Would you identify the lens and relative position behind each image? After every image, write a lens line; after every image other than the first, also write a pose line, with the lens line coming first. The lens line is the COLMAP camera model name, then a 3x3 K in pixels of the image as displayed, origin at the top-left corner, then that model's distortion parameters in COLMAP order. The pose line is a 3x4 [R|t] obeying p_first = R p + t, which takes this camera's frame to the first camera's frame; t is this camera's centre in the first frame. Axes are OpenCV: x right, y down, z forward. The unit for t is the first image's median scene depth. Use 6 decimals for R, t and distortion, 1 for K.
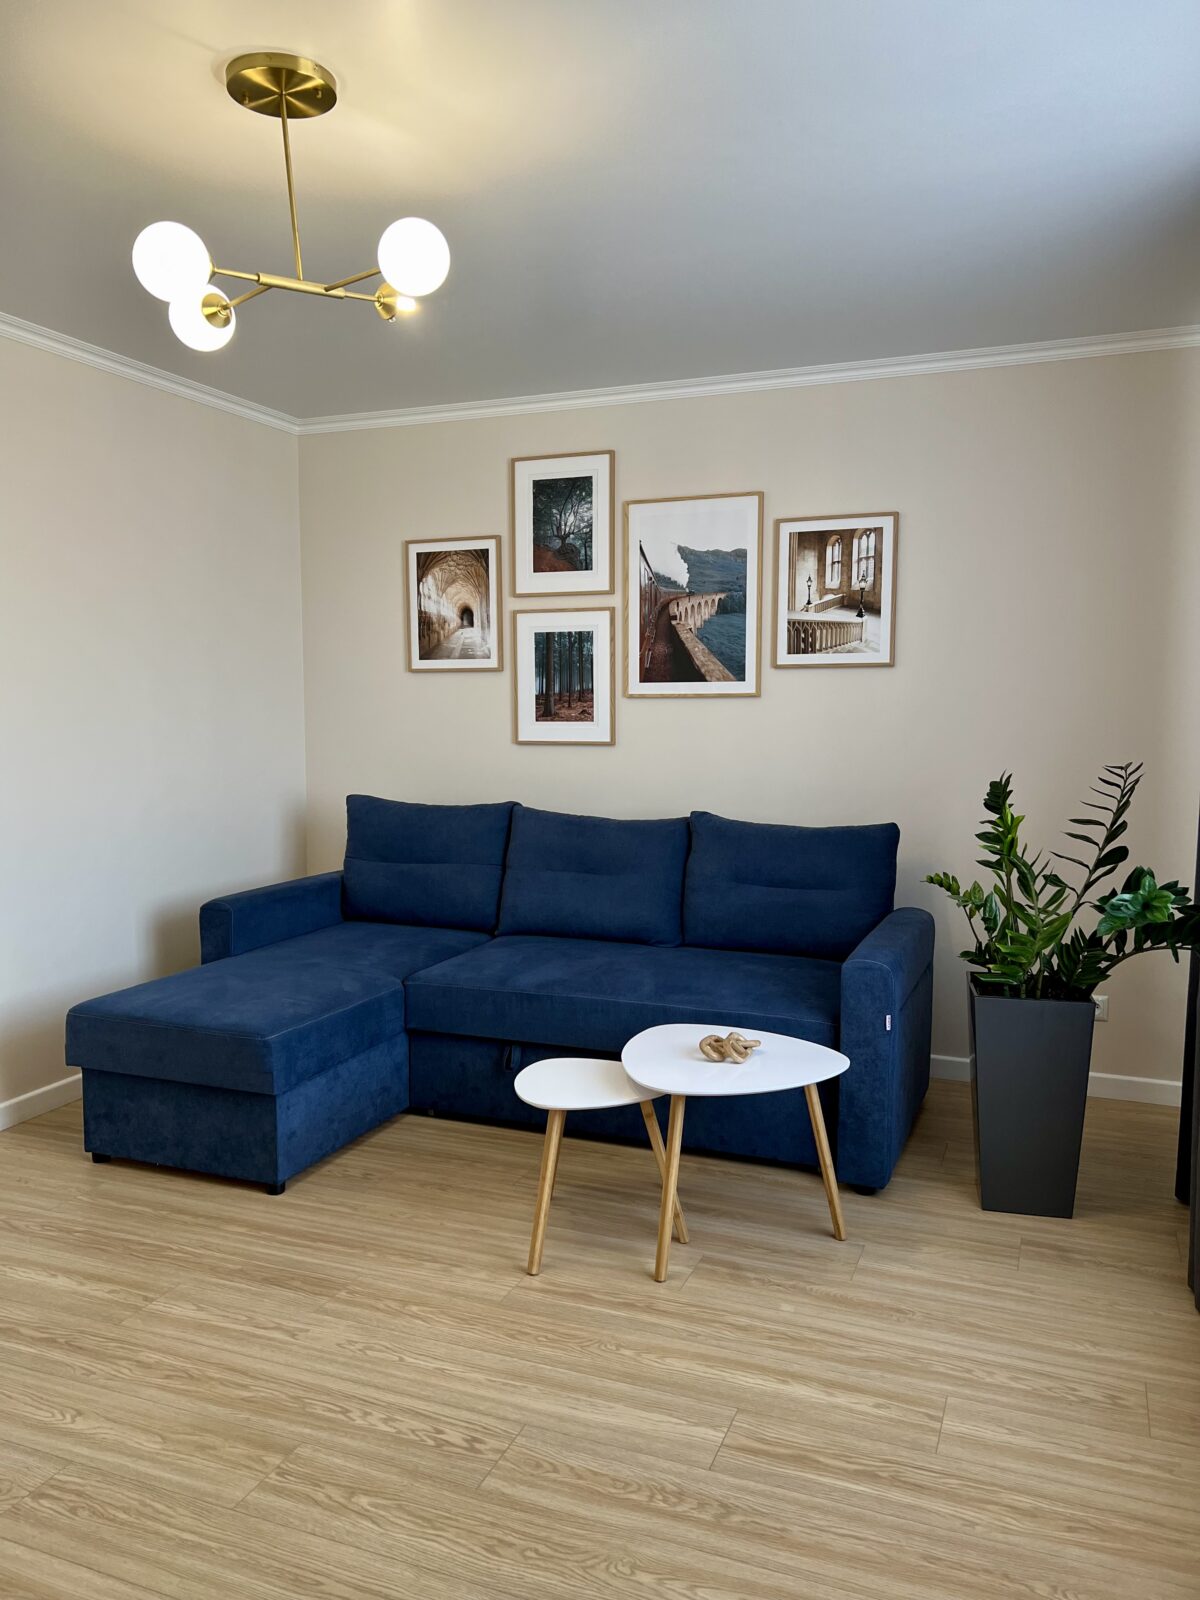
lens RADIAL K [[1204.3, 0, 597.5], [0, 1204.3, 814.6], [0, 0, 1]] dist [0.056818, -0.070310]
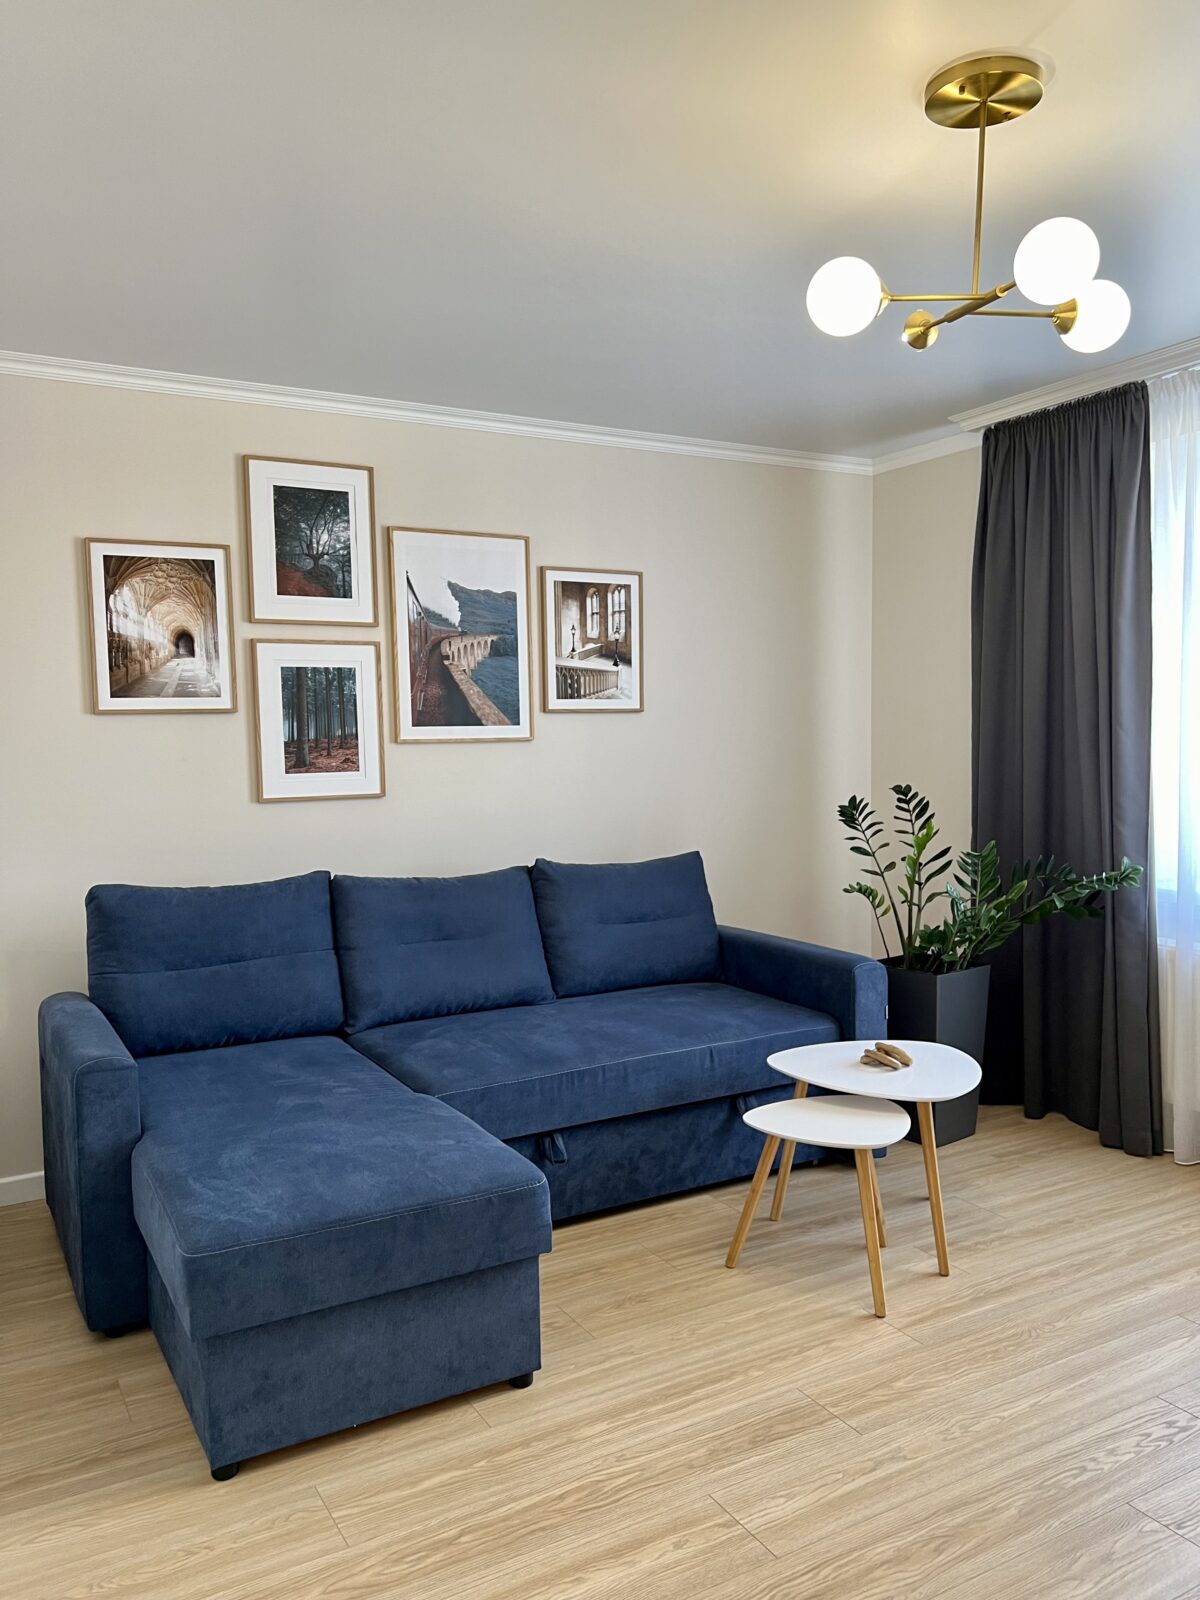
lens RADIAL K [[1204.3, 0, 580.8], [0, 1204.3, 818.7], [0, 0, 1]] dist [0.056818, -0.070310]
pose [[0.625320, -0.060816, 0.777995, -0.651335], [0.090992, 0.995840, 0.004709, -0.036614], [-0.775046, 0.067847, 0.628252, 0.366668]]
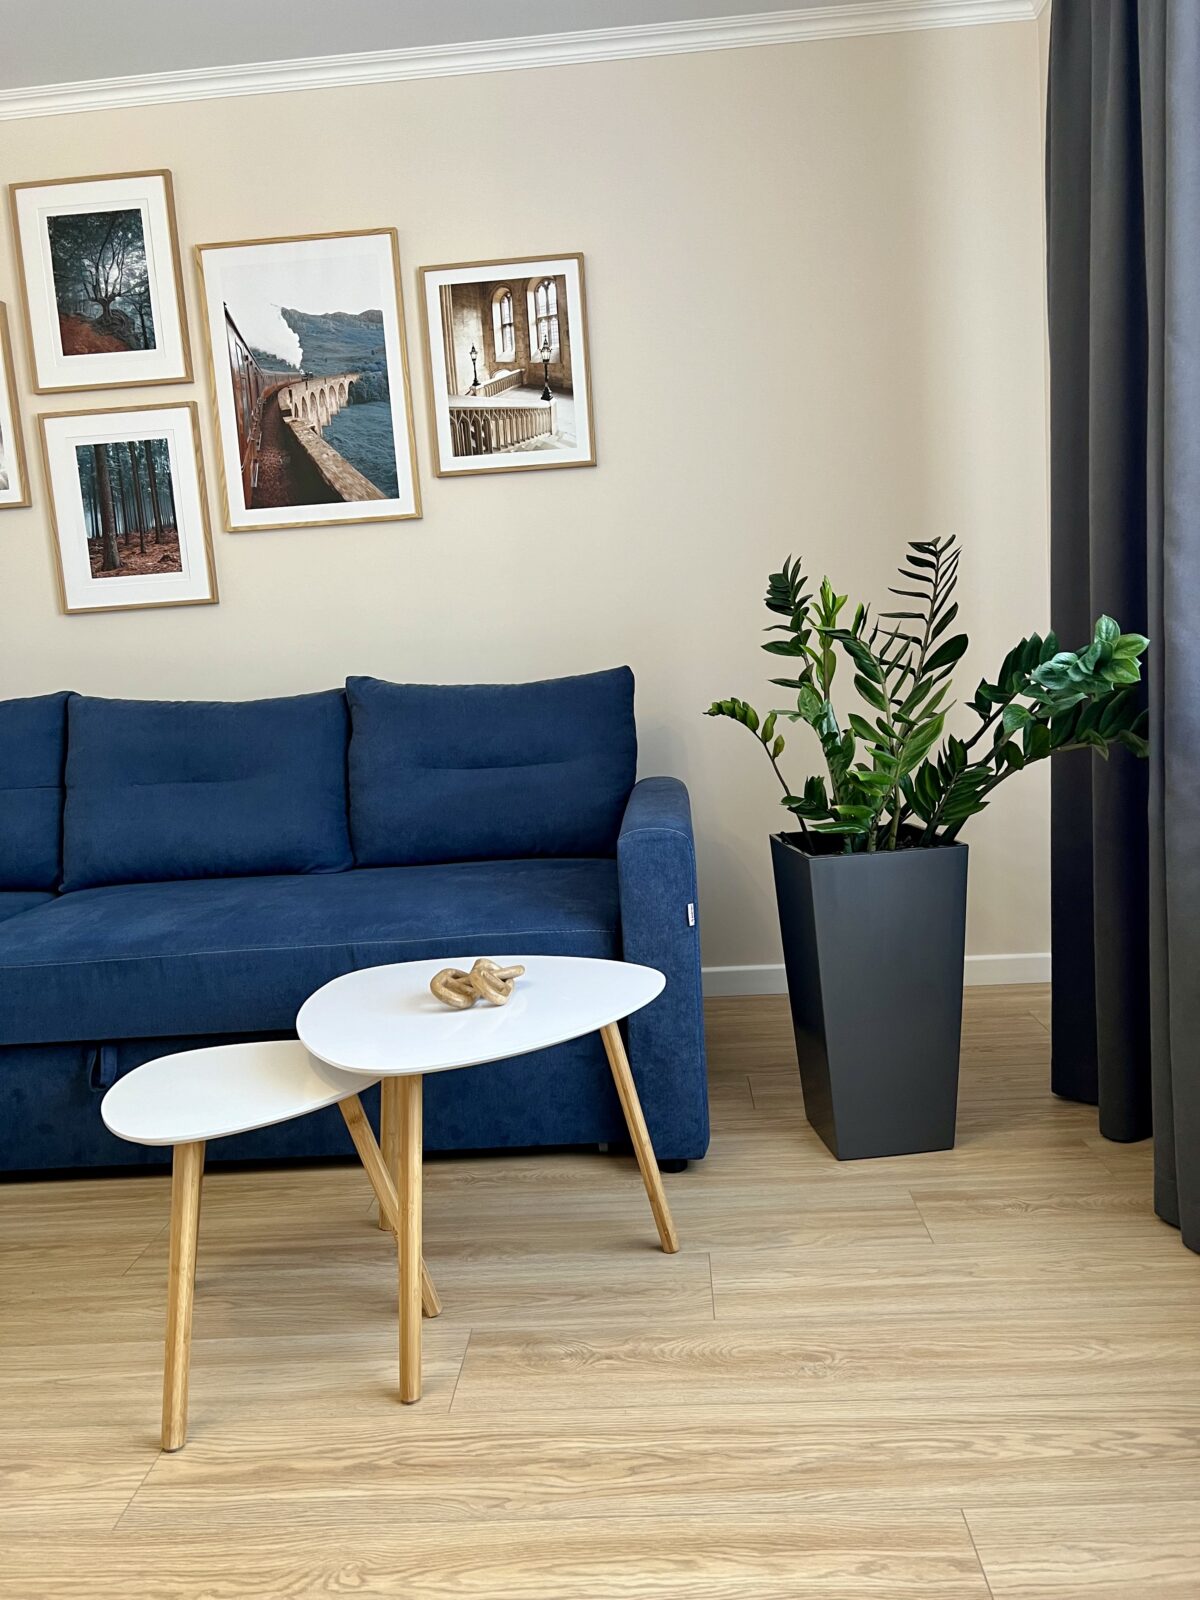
lens RADIAL K [[1204.3, 0, 609.6], [0, 1204.3, 803.8], [0, 0, 1]] dist [0.056818, -0.070310]
pose [[0.942025, -0.102730, 0.319431, -0.009537], [0.097726, 0.994708, 0.031698, 0.064354], [-0.320997, 0.001357, 0.947079, 0.287861]]
